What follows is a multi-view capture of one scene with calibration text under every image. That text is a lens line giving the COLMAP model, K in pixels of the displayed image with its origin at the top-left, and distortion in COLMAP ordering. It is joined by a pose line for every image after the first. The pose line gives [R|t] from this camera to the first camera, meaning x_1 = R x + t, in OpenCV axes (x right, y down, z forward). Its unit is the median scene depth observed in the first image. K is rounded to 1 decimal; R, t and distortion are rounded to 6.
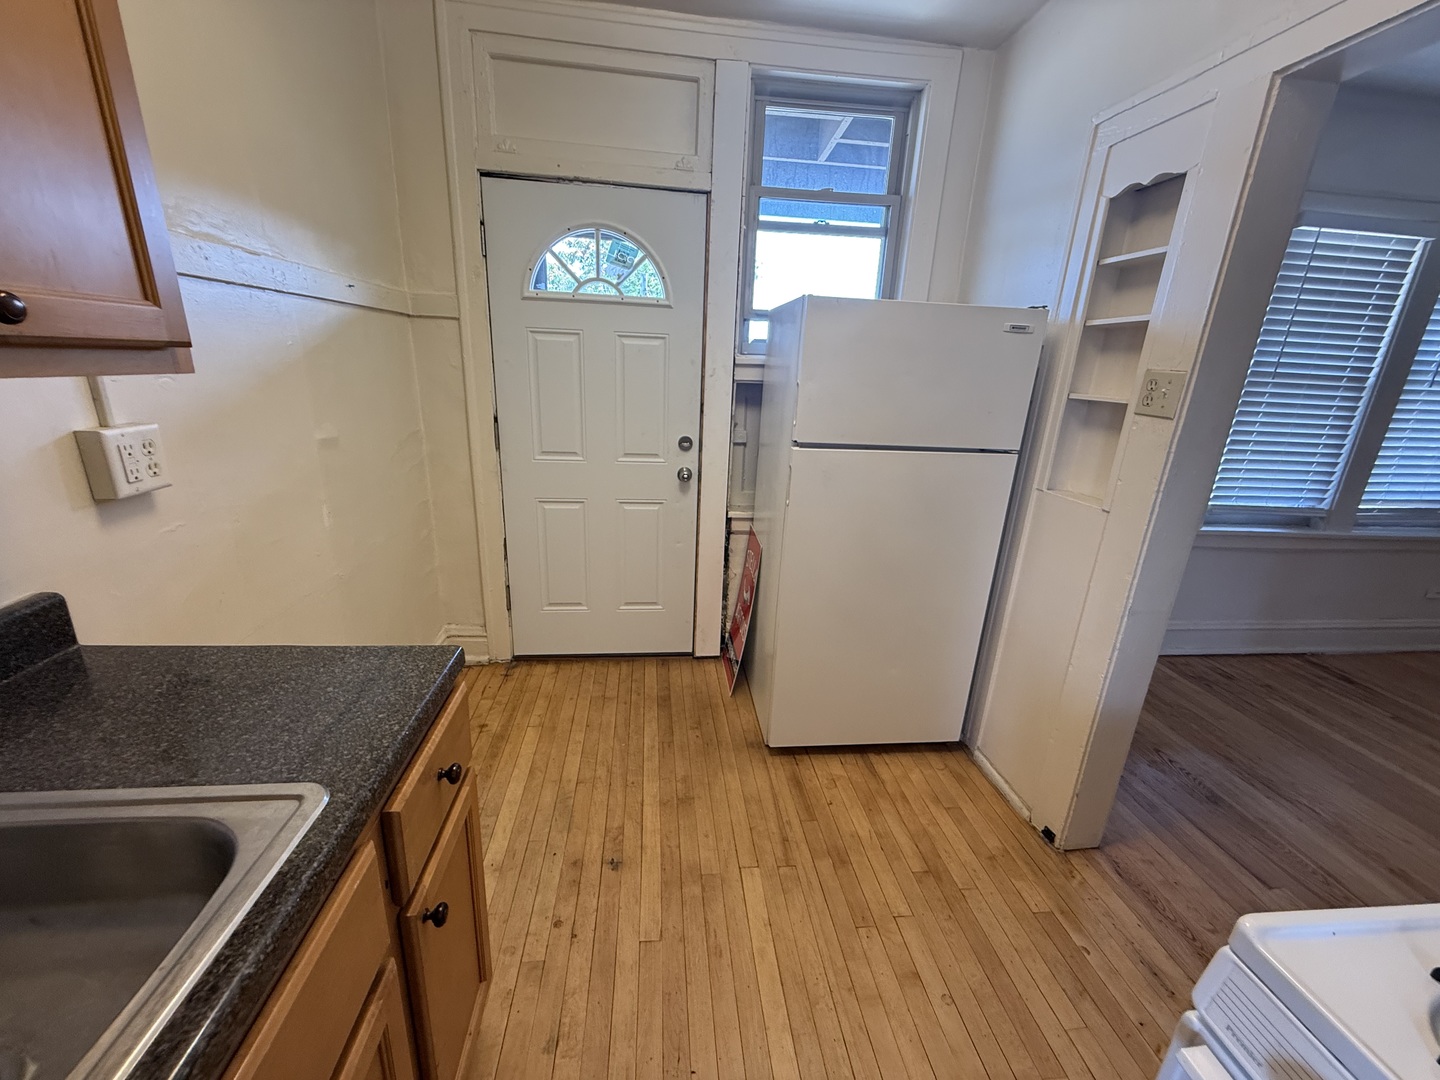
lens RADIAL K [[573.5, 0, 718.0], [0, 573.5, 537.1], [0, 0, 1]] dist [0.002445, -0.000736]
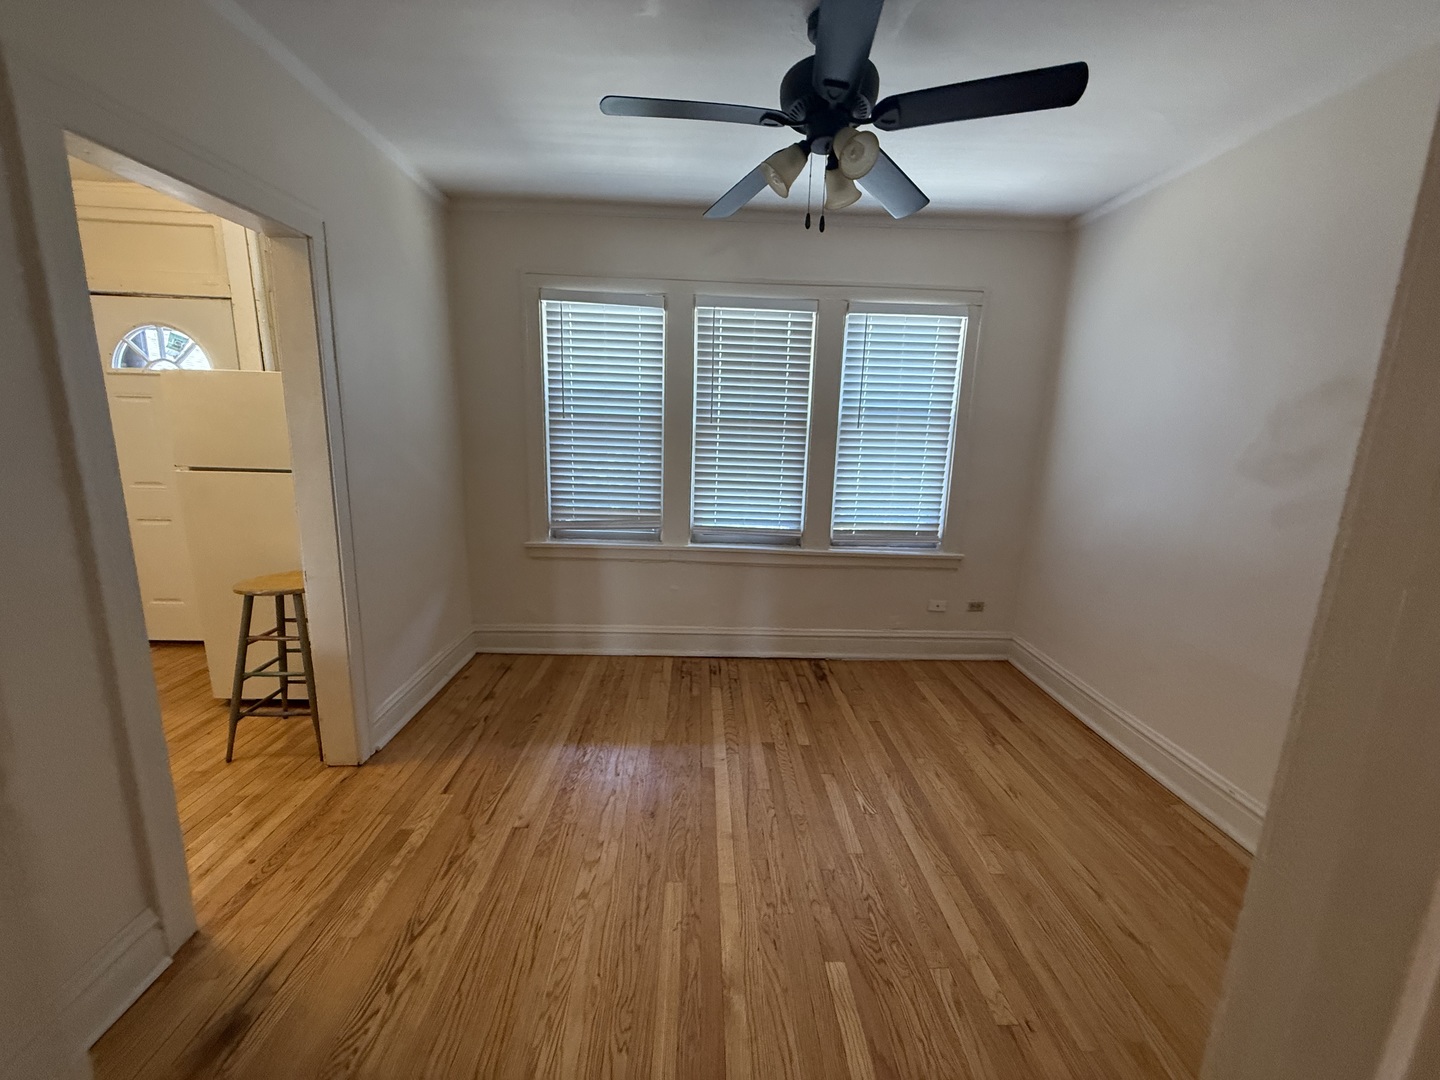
lens RADIAL K [[573.5, 0, 718.3], [0, 573.5, 536.9], [0, 0, 1]] dist [0.002445, -0.000736]
pose [[0.996721, 0.000999, -0.080907, 1.512023], [-0.009586, 0.994339, -0.105822, 0.141187], [0.080344, 0.106251, 0.991088, -0.283446]]
